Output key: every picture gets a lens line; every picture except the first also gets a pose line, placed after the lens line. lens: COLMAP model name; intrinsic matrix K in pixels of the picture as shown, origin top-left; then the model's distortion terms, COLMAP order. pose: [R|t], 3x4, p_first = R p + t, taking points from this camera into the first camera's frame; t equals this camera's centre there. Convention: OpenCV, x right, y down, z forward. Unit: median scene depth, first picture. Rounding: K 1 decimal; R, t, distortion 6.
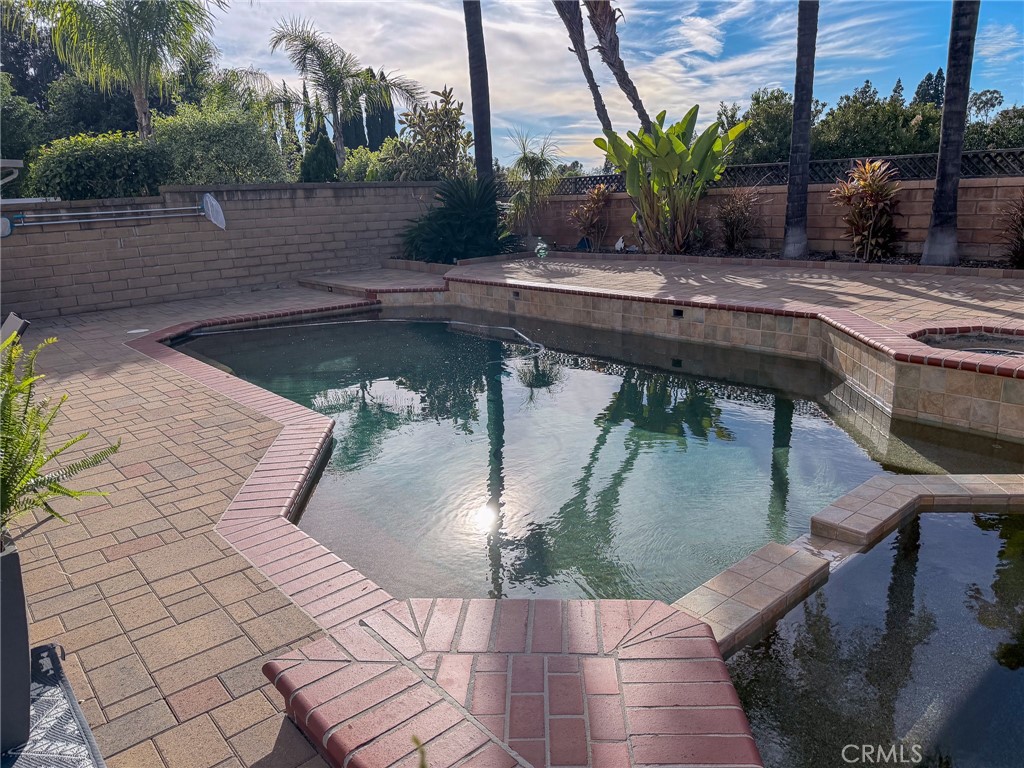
lens RADIAL K [[726.9, 0, 518.2], [0, 726.9, 385.9], [0, 0, 1]] dist [-0.000665, -0.007088]
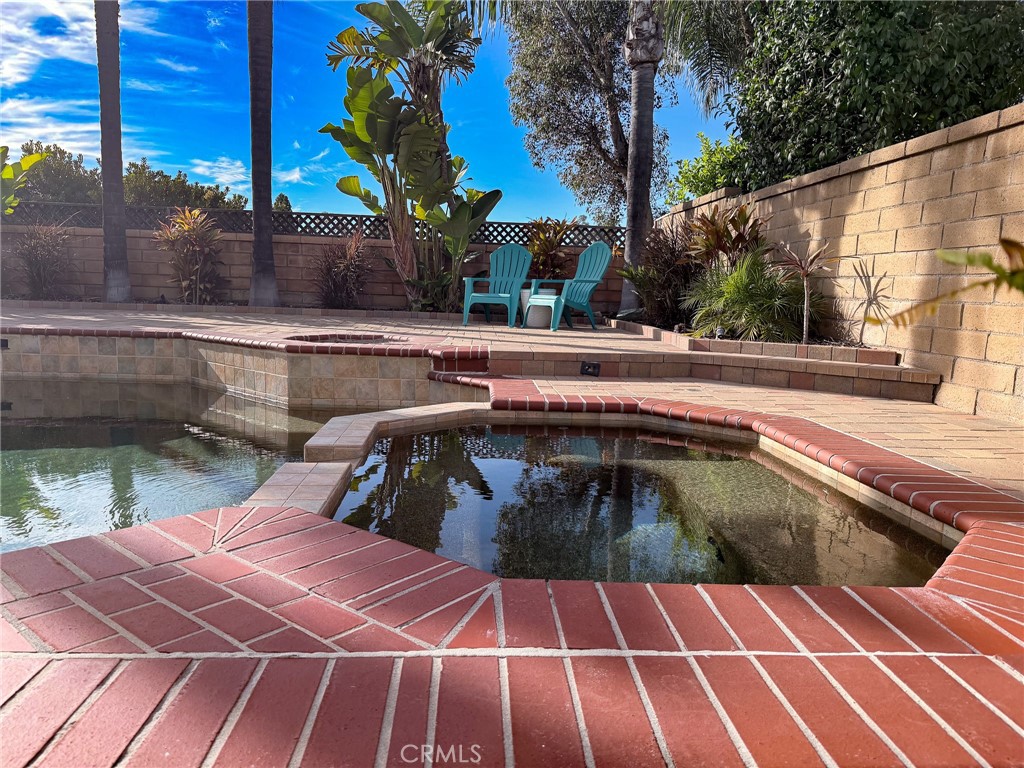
lens RADIAL K [[726.9, 0, 518.2], [0, 726.9, 385.9], [0, 0, 1]] dist [-0.000665, -0.007088]
pose [[0.618711, -0.053013, 0.783828, -0.062583], [0.139031, 0.989361, -0.042830, 0.064547], [-0.773219, 0.135476, 0.619499, 0.059339]]
